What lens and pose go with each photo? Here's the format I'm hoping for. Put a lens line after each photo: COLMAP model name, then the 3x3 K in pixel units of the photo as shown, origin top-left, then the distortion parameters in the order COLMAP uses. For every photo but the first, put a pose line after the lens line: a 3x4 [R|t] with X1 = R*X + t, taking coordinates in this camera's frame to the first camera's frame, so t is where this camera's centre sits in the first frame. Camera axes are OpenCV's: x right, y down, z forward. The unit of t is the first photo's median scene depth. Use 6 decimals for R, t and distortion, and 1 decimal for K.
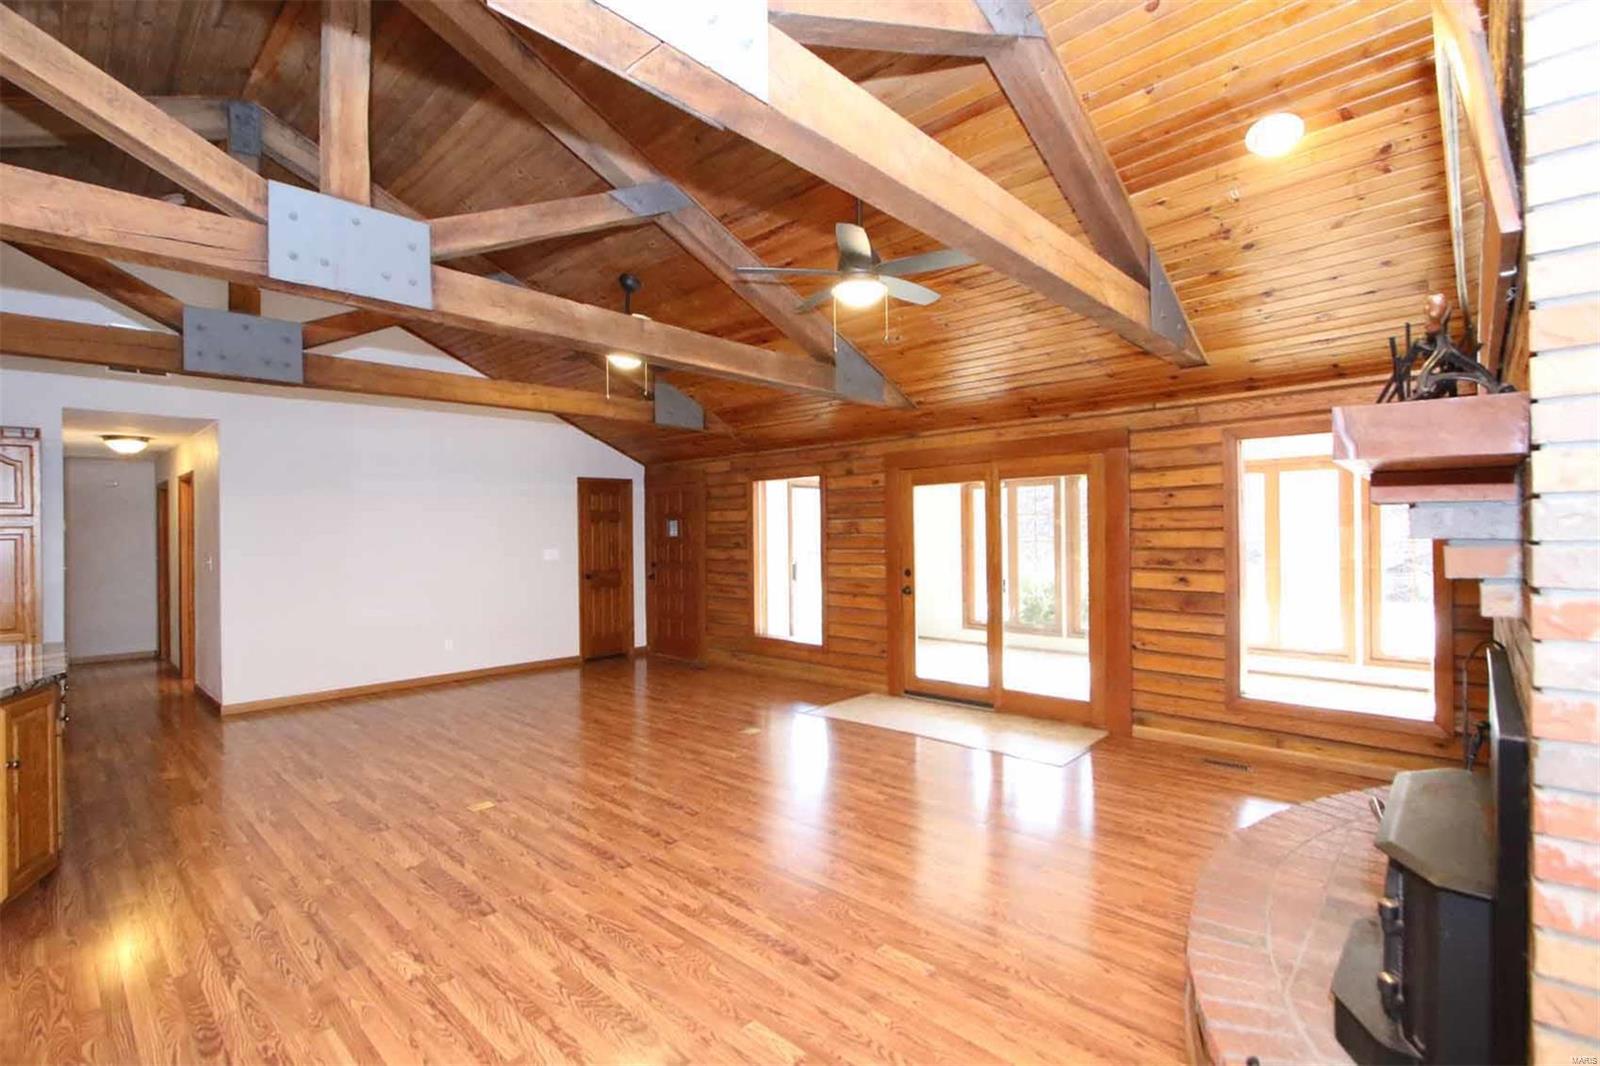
lens RADIAL K [[733.6, 0, 795.1], [0, 733.6, 533.8], [0, 0, 1]] dist [-0.012268, 0.000860]
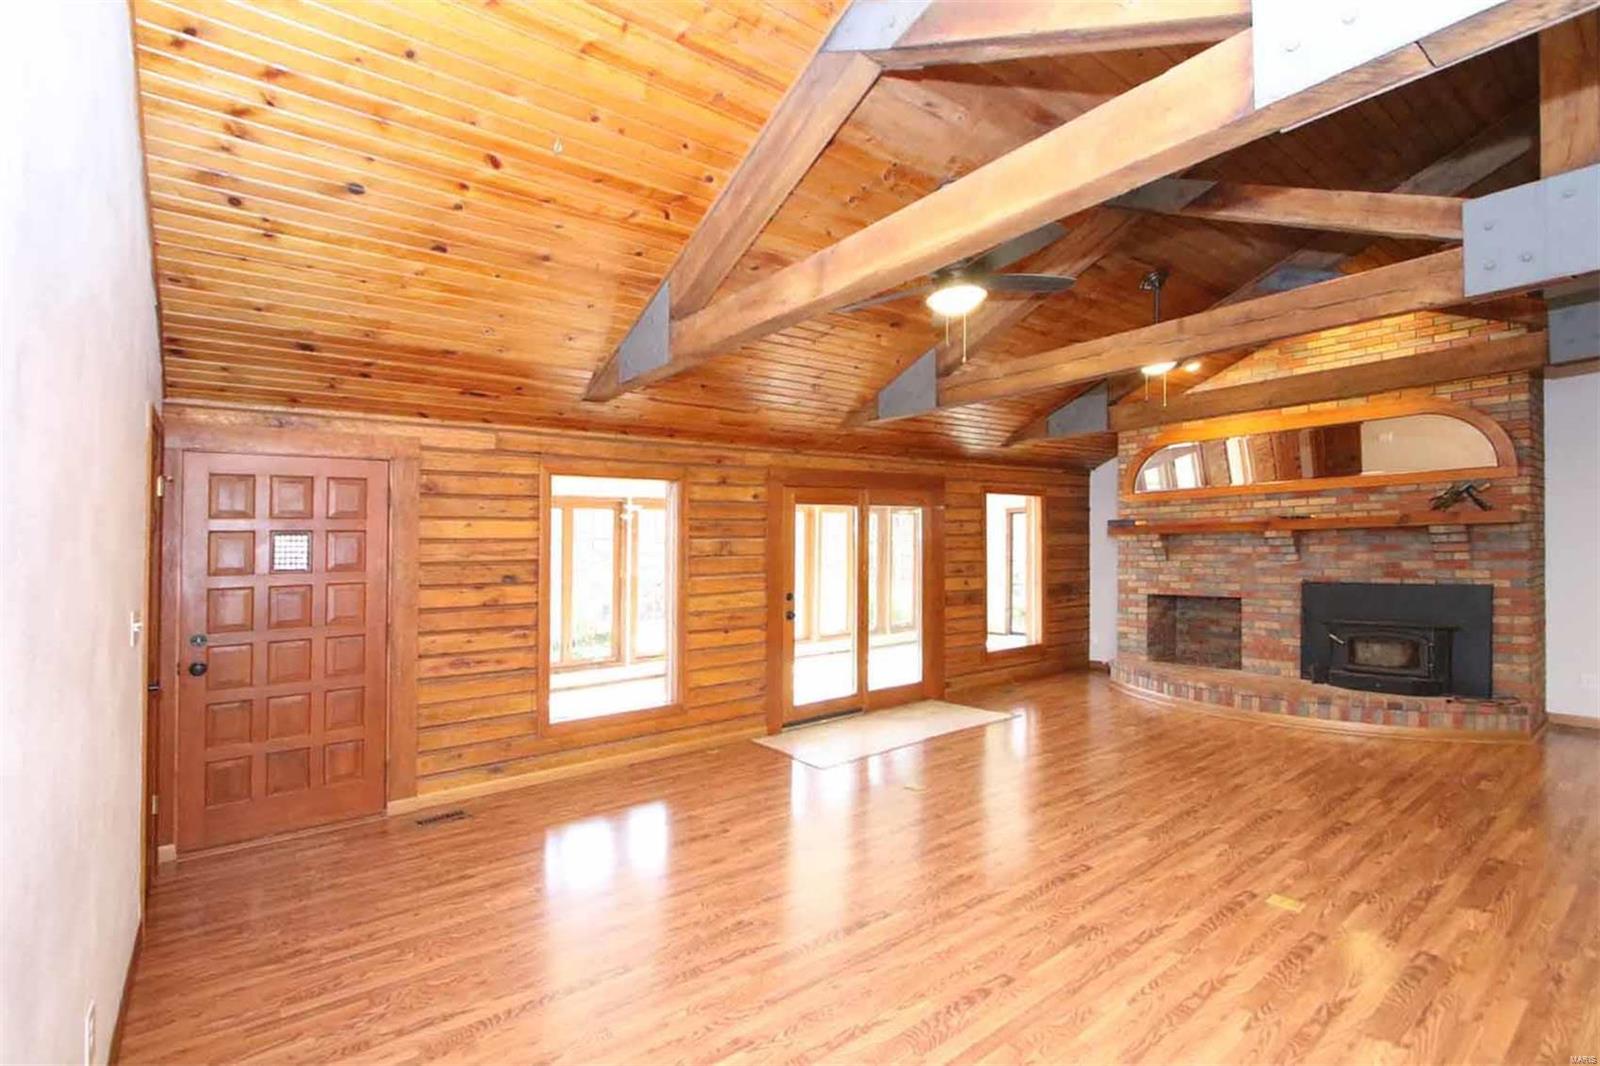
lens RADIAL K [[733.6, 0, 795.1], [0, 733.6, 533.8], [0, 0, 1]] dist [-0.012268, 0.000860]
pose [[0.159504, 0.029942, 0.986743, -1.000029], [0.022166, 0.999179, -0.033903, 0.006604], [-0.986948, 0.027279, 0.158710, 1.086548]]
